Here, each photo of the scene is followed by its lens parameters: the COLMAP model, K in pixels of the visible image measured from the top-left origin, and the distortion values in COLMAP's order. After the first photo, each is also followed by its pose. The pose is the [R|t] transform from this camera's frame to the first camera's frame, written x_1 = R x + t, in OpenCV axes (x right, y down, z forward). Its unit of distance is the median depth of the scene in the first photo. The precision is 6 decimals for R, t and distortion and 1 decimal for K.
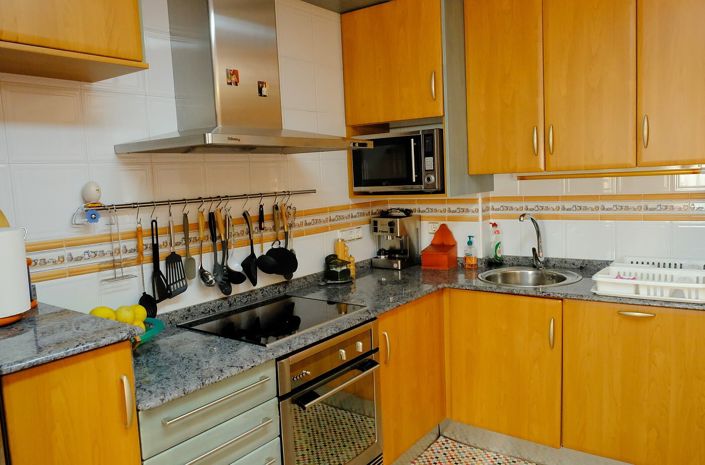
lens RADIAL K [[547.3, 0, 352.5], [0, 547.3, 232.5], [0, 0, 1]] dist [-0.026695, -0.005466]
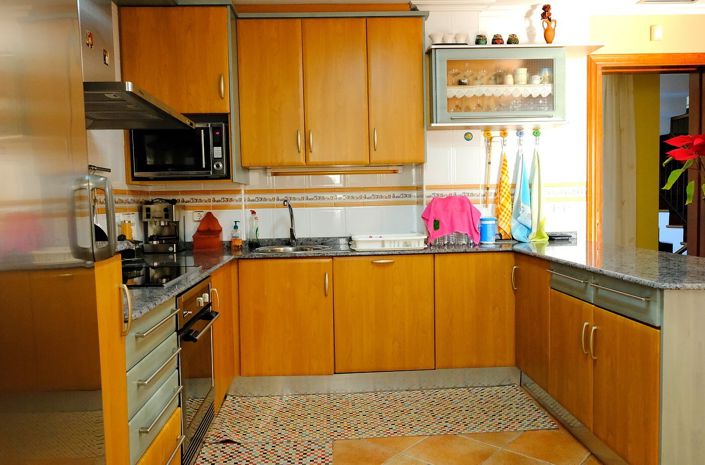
lens RADIAL K [[548.1, 0, 352.5], [0, 548.1, 232.5], [0, 0, 1]] dist [0.004215, 0.002961]
pose [[0.770379, -0.003035, 0.637579, -0.360613], [0.051578, 0.997008, -0.057576, 0.117671], [-0.635496, 0.077240, 0.768231, -0.056500]]
